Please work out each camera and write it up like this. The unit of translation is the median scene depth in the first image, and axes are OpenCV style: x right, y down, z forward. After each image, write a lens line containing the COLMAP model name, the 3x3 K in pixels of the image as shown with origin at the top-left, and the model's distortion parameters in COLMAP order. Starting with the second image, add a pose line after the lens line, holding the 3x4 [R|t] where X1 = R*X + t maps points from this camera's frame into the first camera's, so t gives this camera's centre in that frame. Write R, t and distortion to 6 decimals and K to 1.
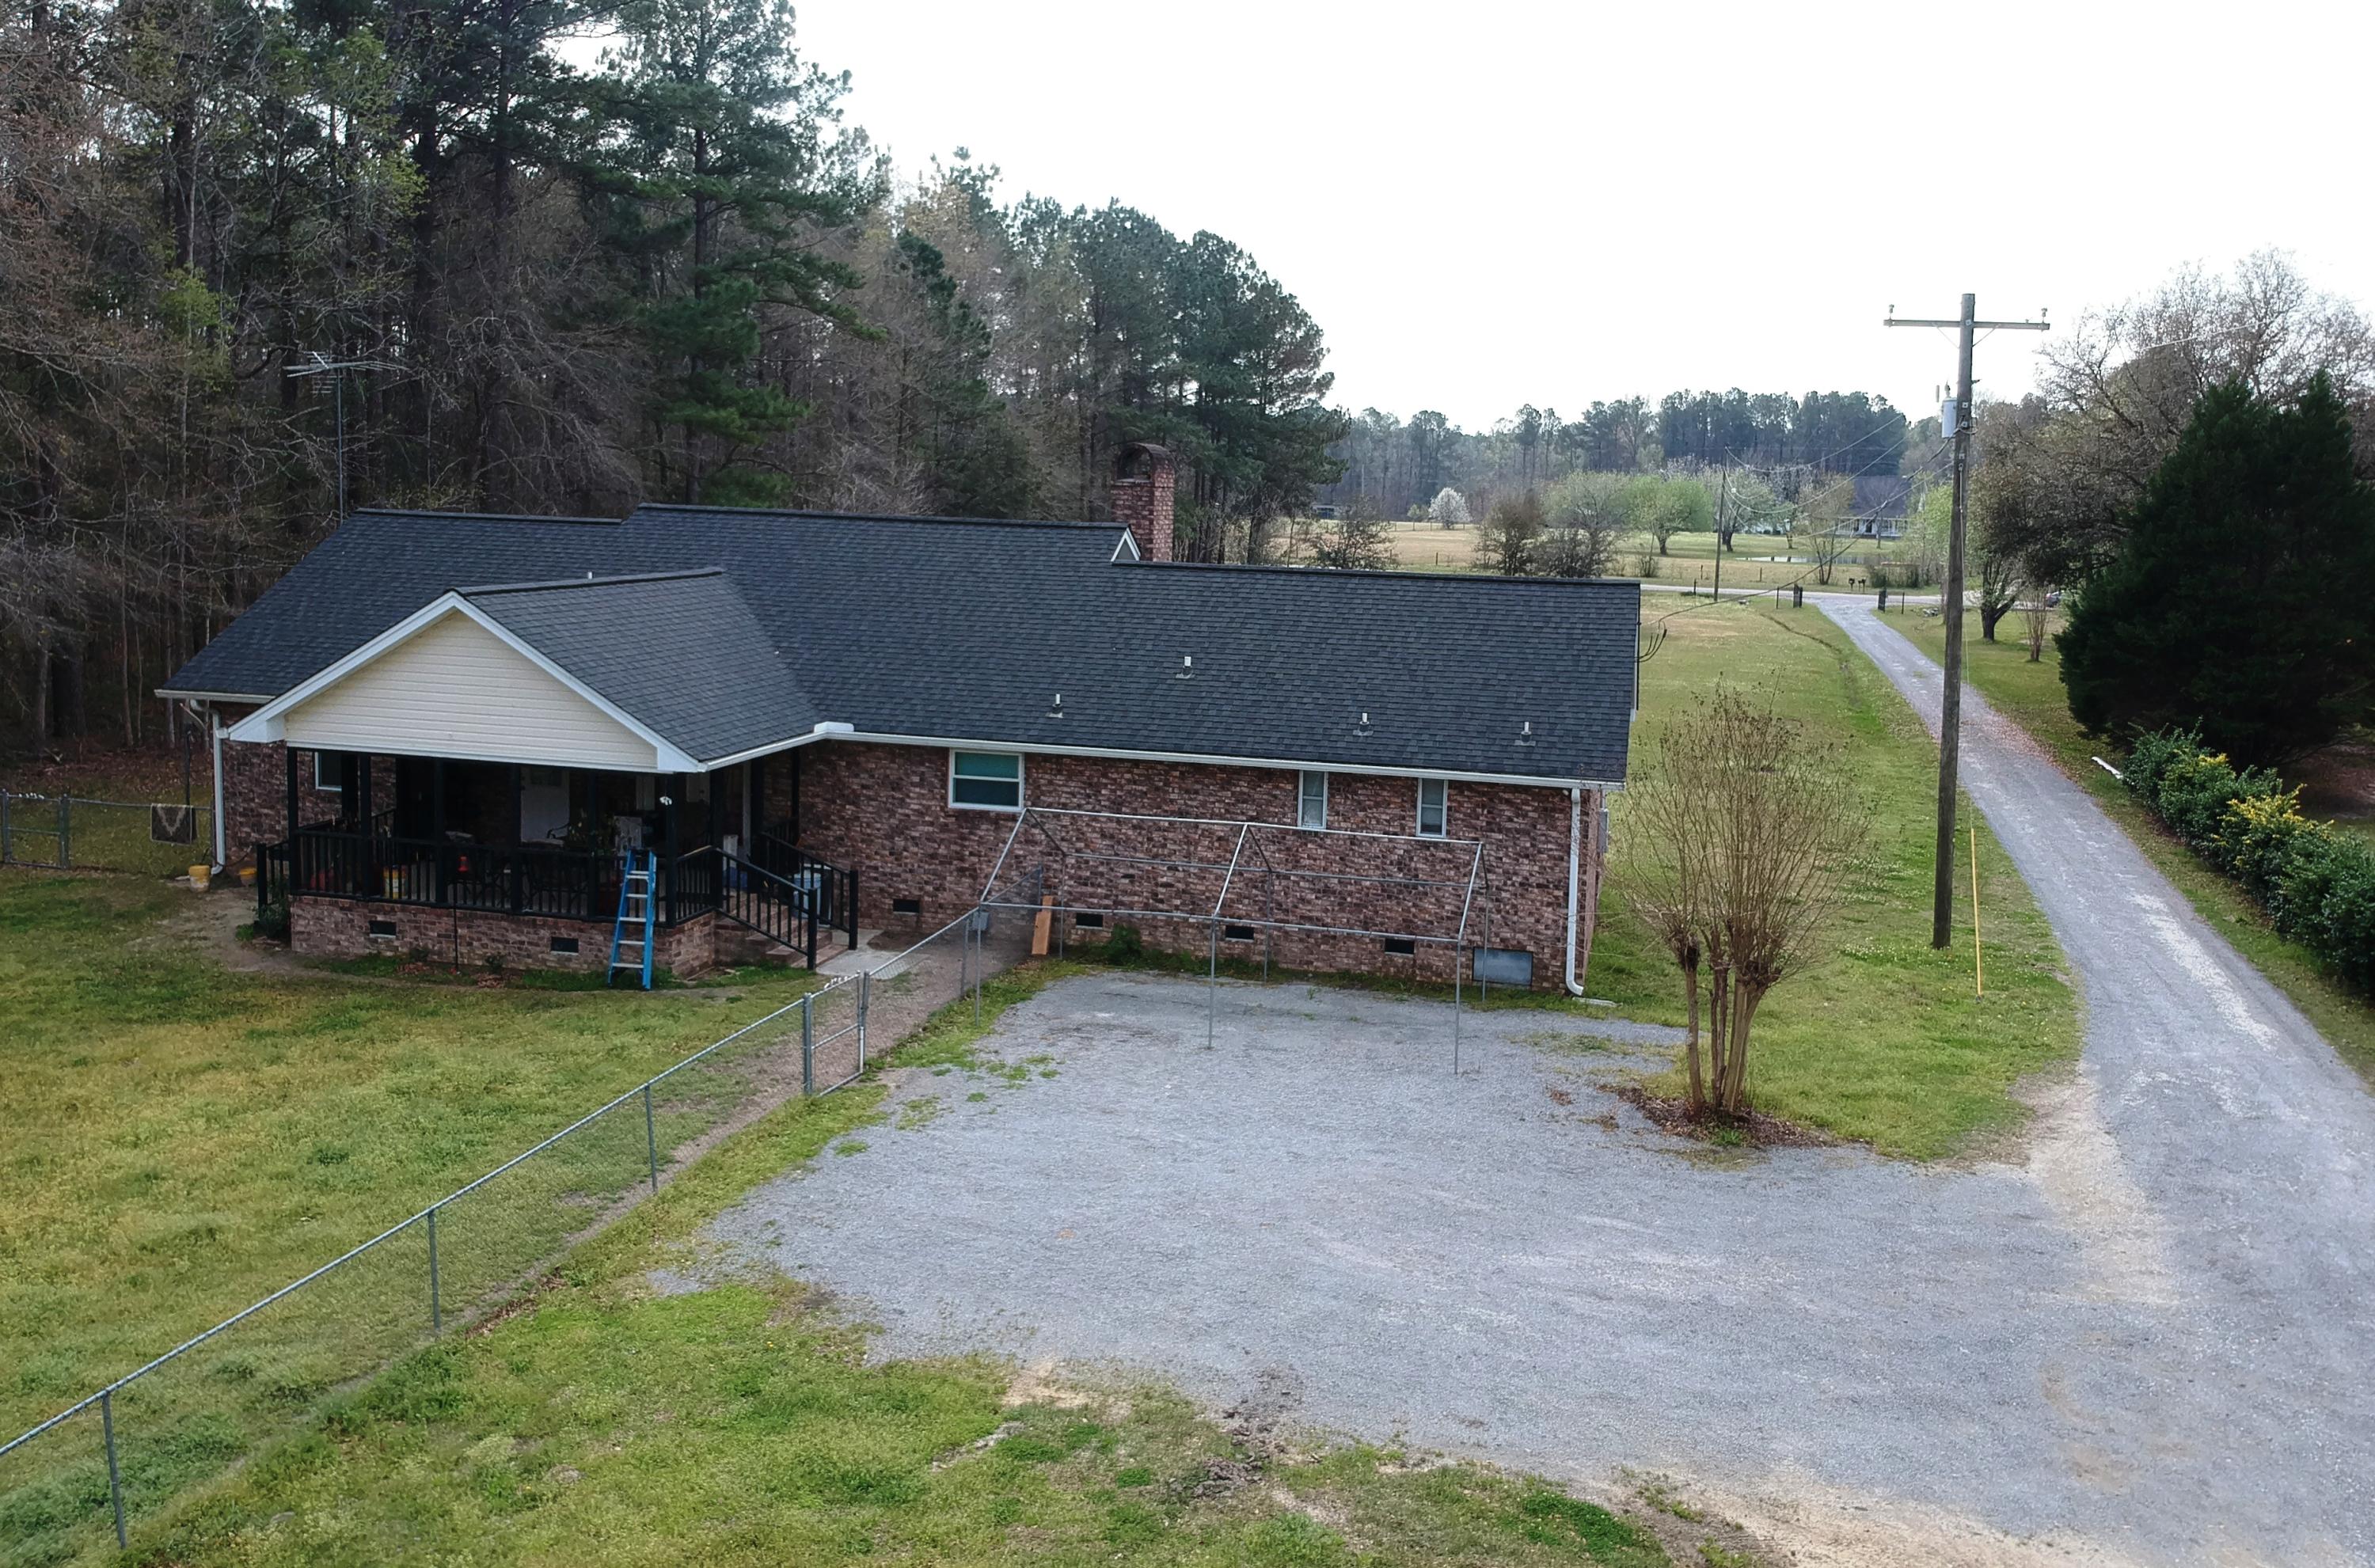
lens RADIAL K [[1869.5, 0, 1242.8], [0, 1869.5, 698.5], [0, 0, 1]] dist [0.153131, -0.361339]
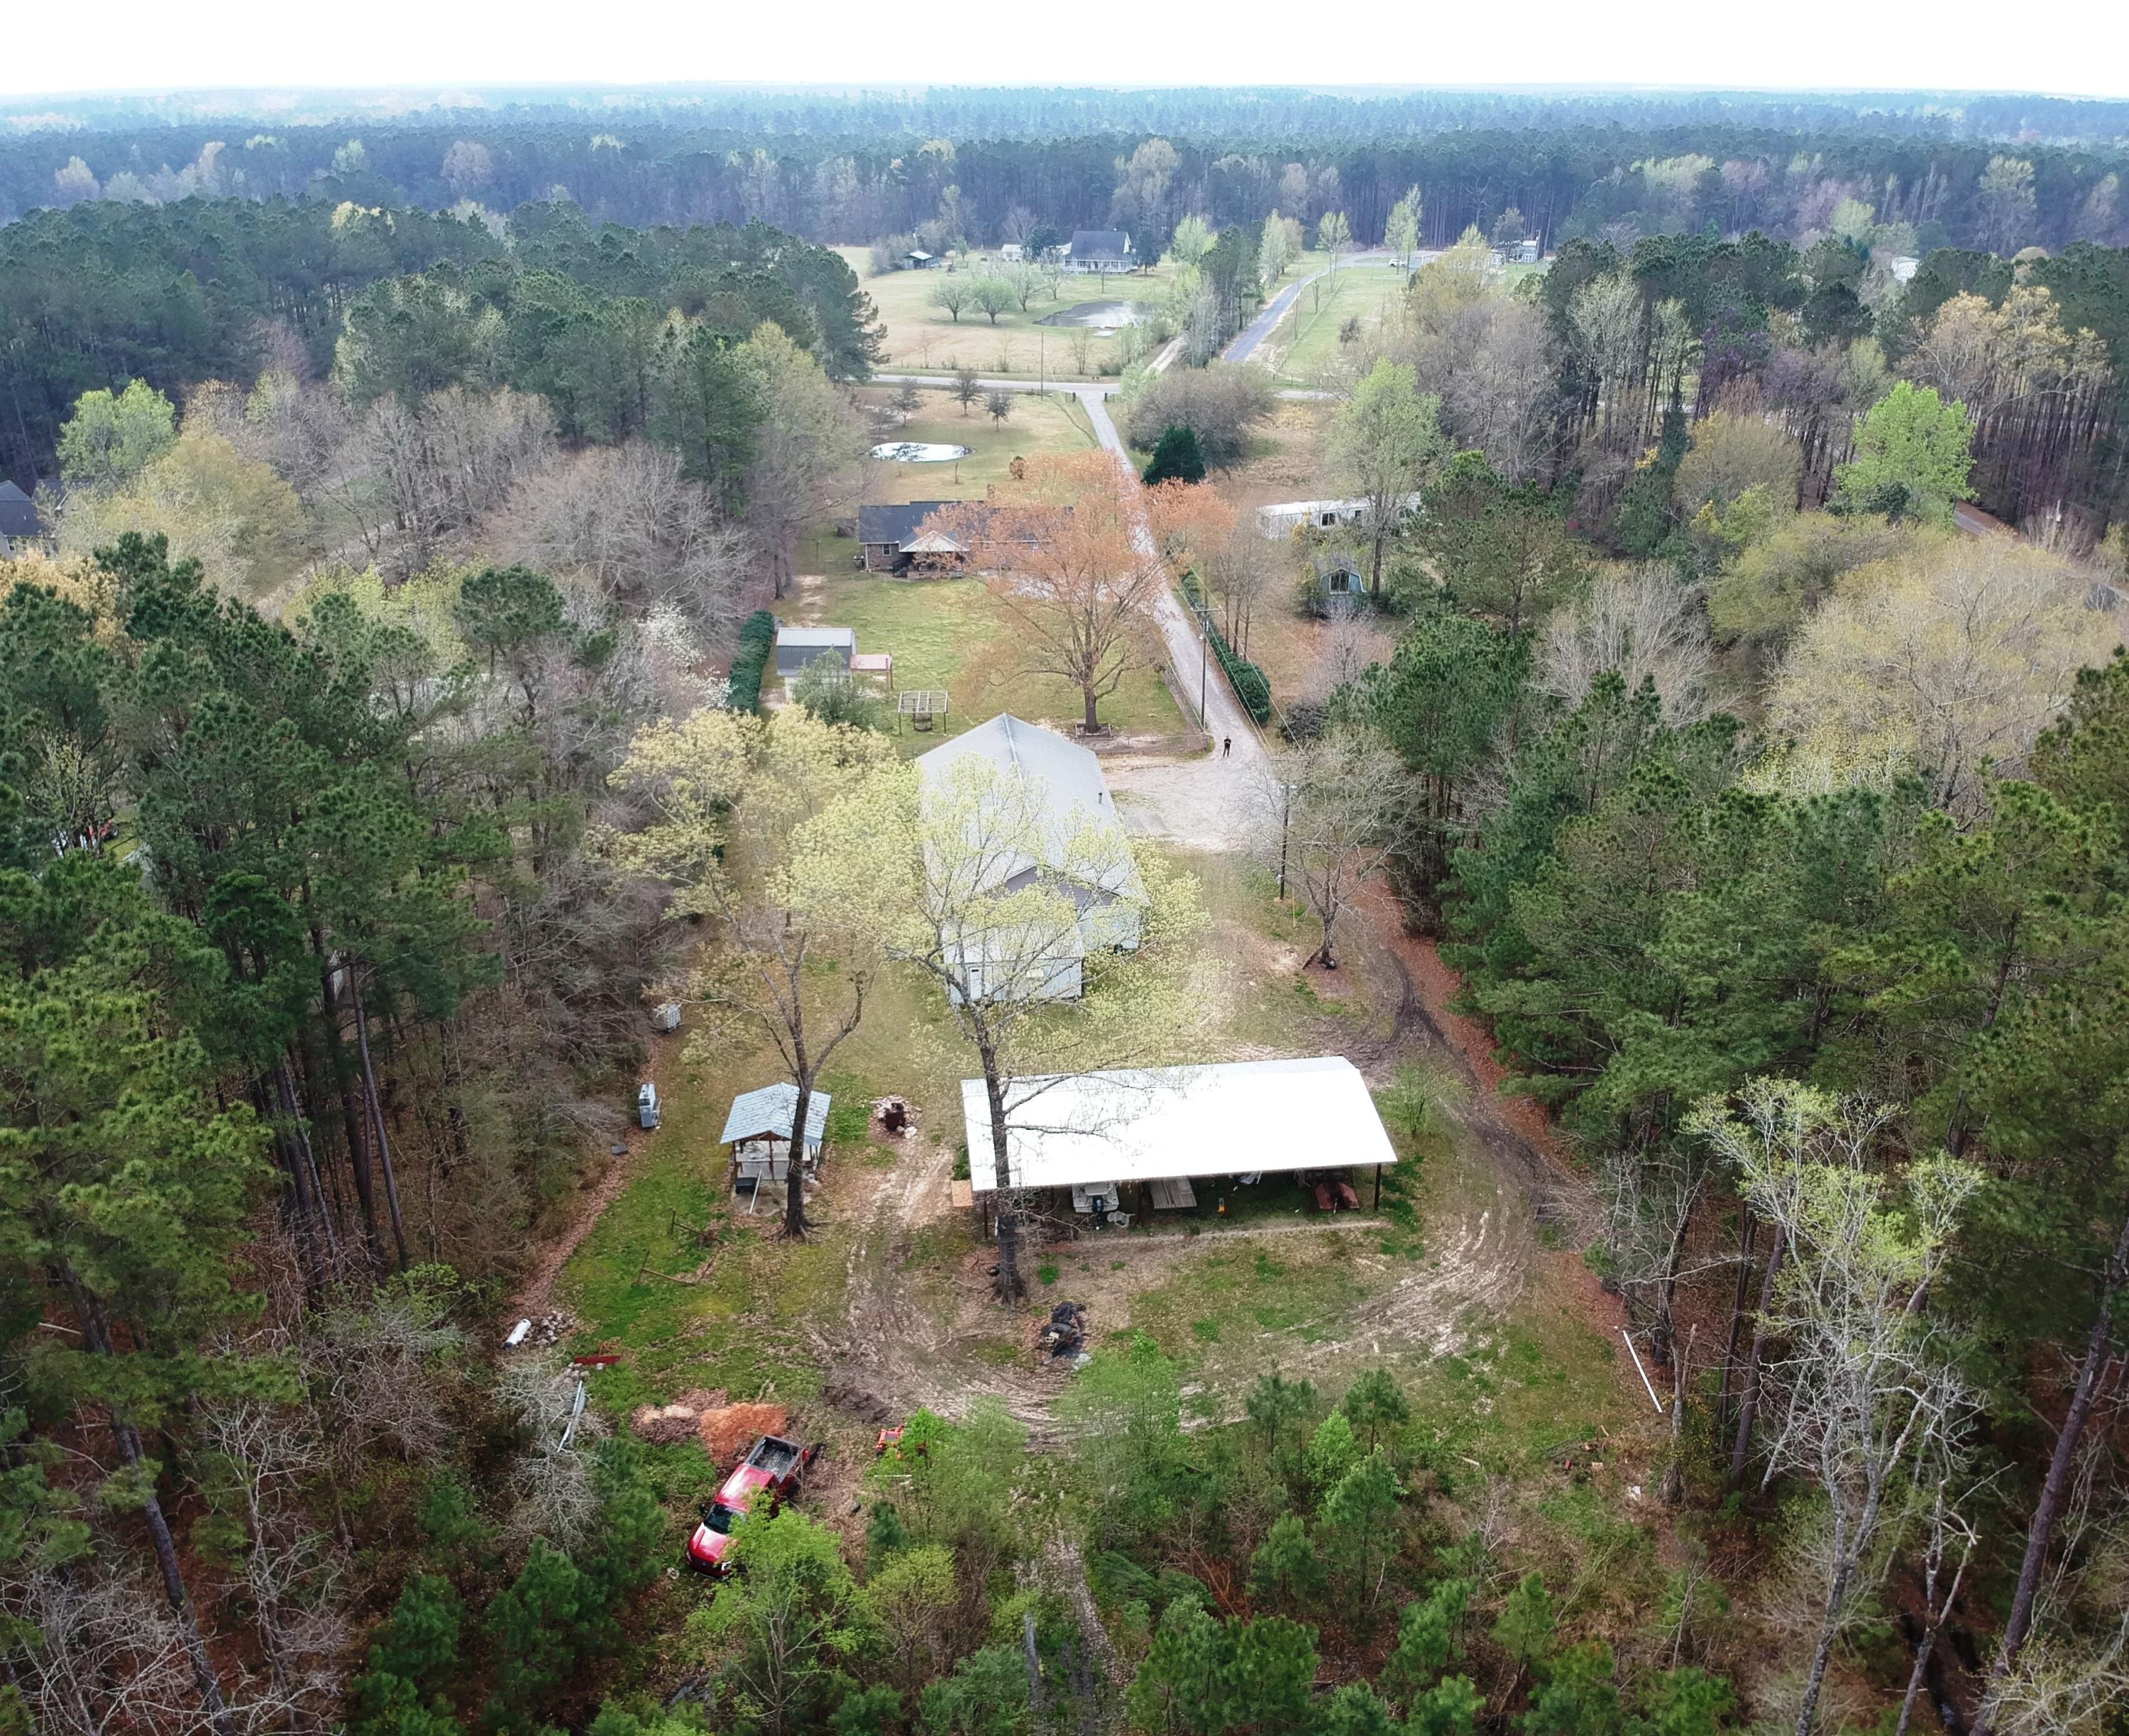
lens RADIAL K [[1626.6, 0, 1070.8], [0, 1626.6, 865.8], [0, 0, 1]] dist [0.010436, 0.001143]
pose [[0.952912, -0.155031, 0.260623, -1.638548], [0.061562, 0.940443, 0.334330, -0.859356], [-0.296933, -0.302543, 0.905703, -5.053085]]
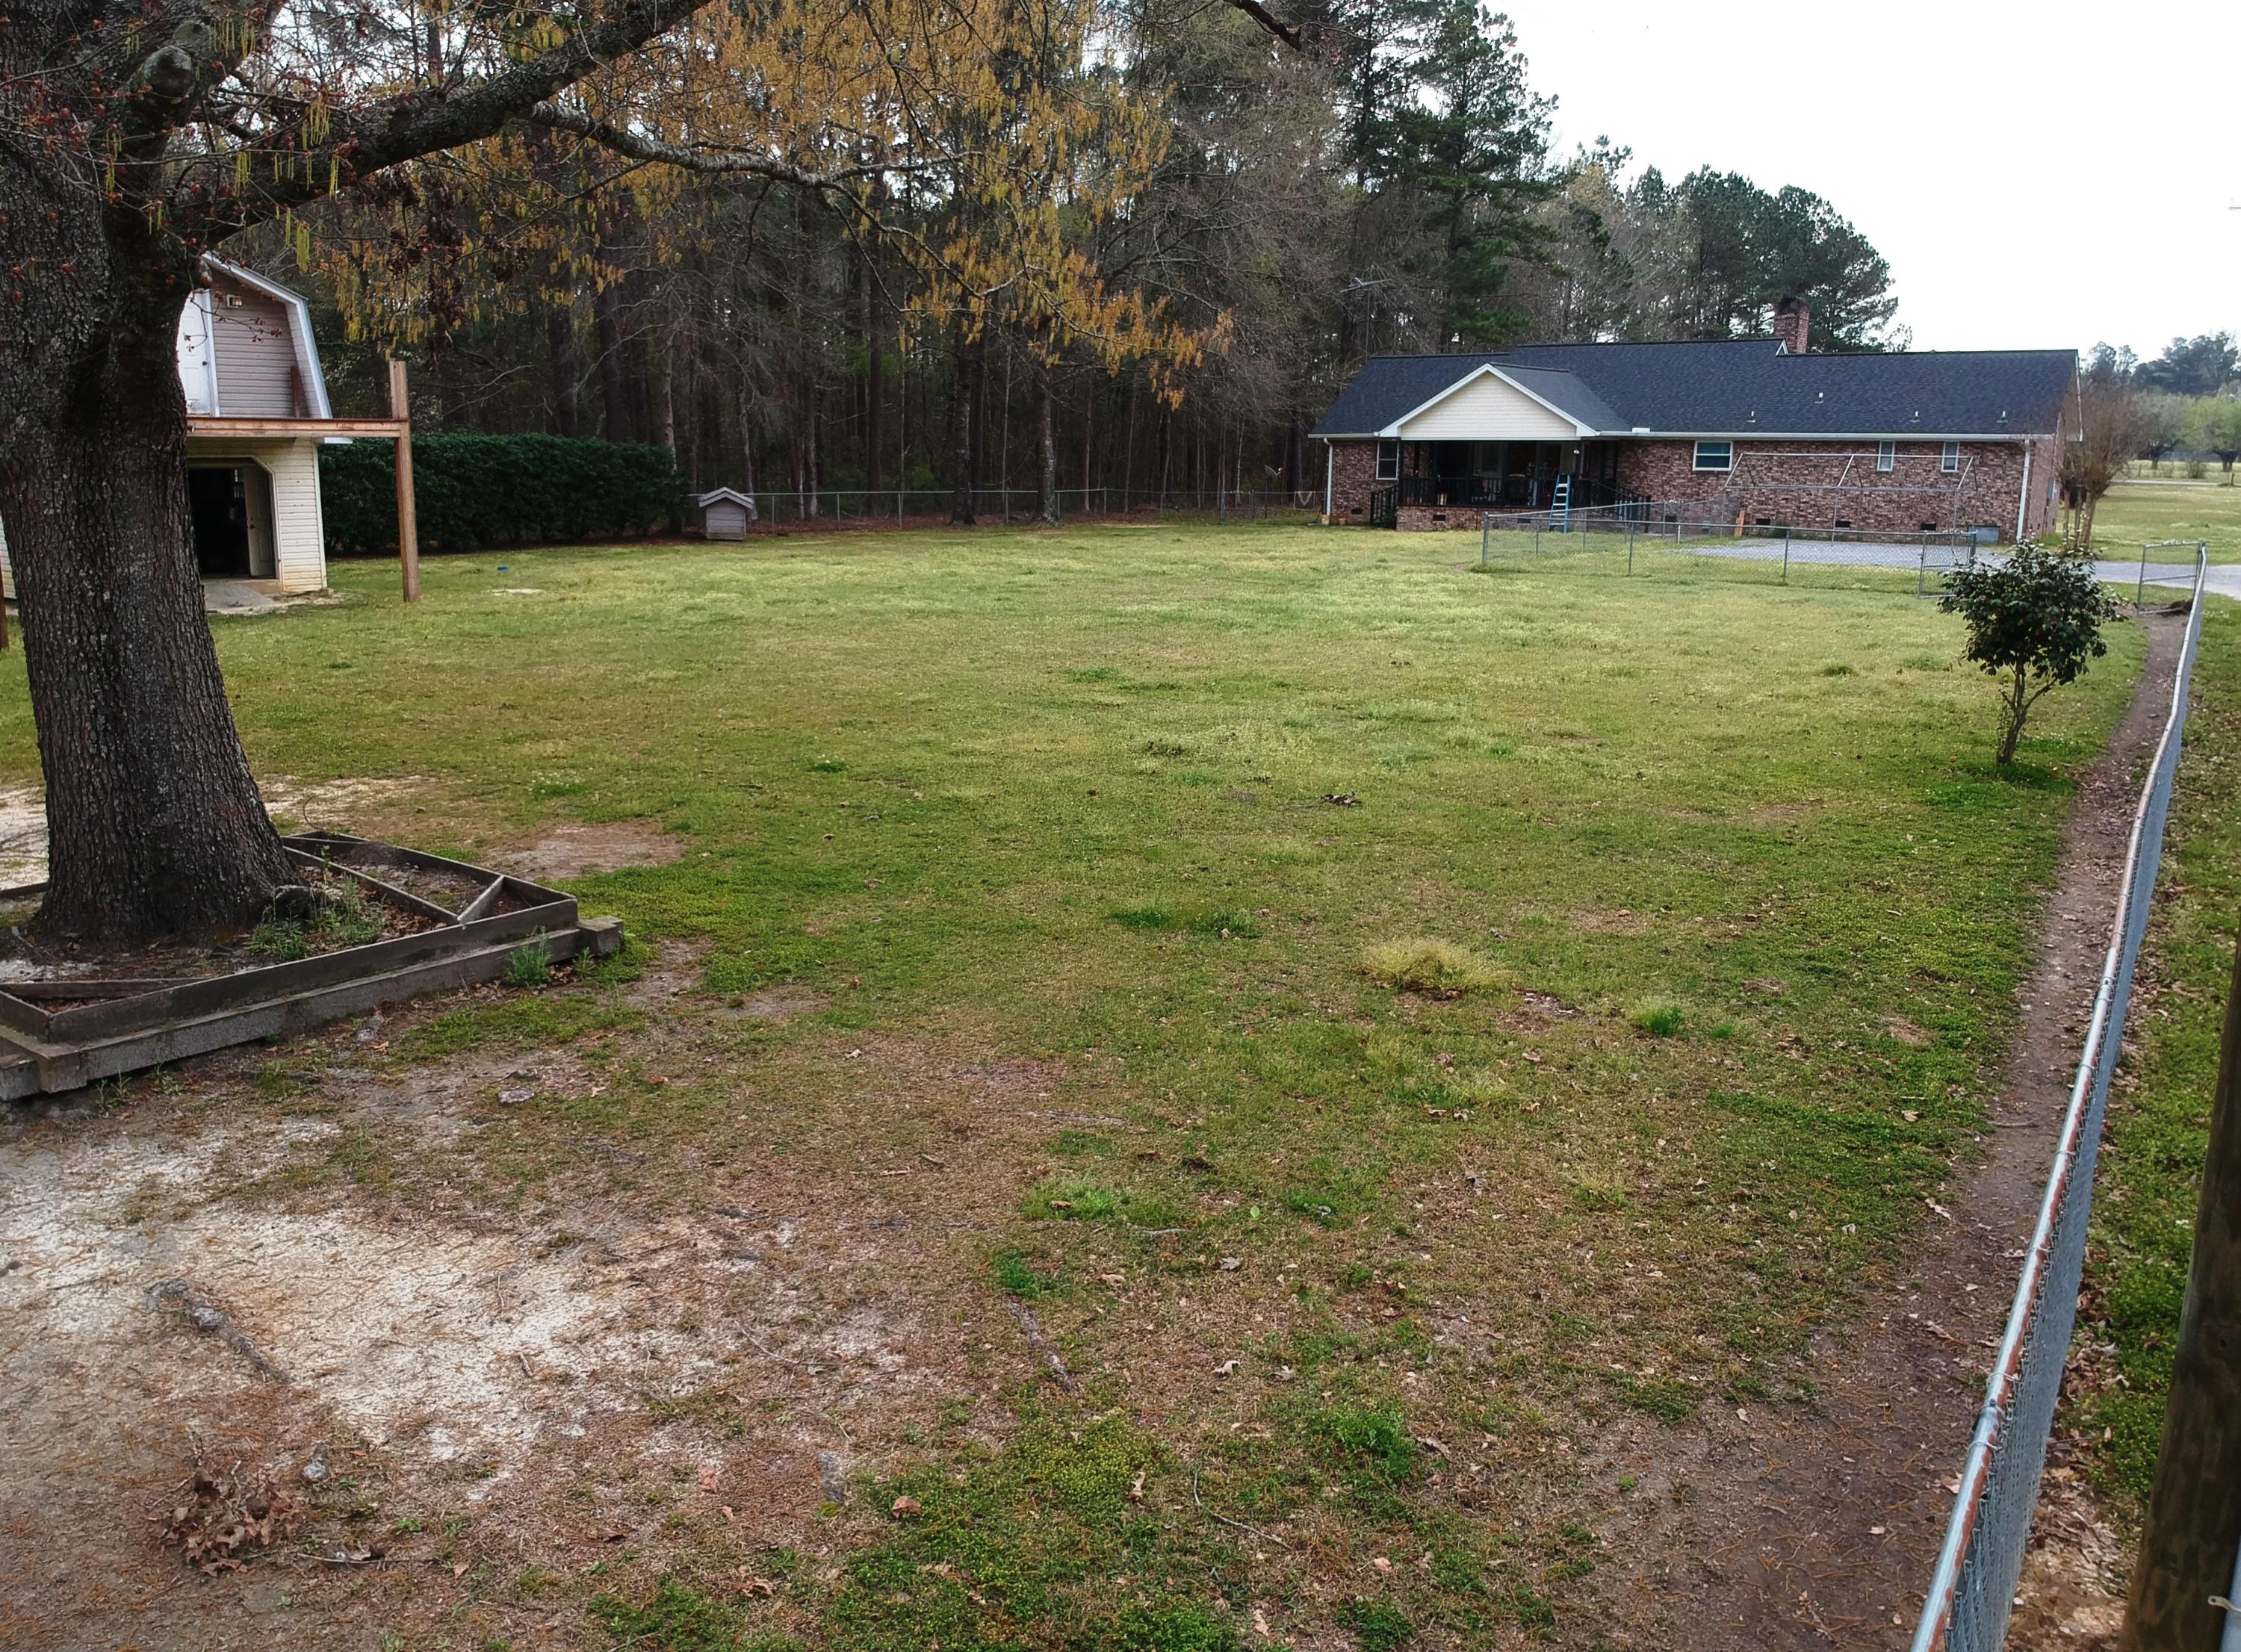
lens RADIAL K [[1685.1, 0, 1042.7], [0, 1685.1, 832.4], [0, 0, 1]] dist [0.003269, -0.057971]
pose [[0.918008, 0.058450, -0.392232, -0.063058], [-0.016246, 0.993791, 0.110069, 0.264274], [0.396230, -0.094672, 0.913257, -1.033566]]
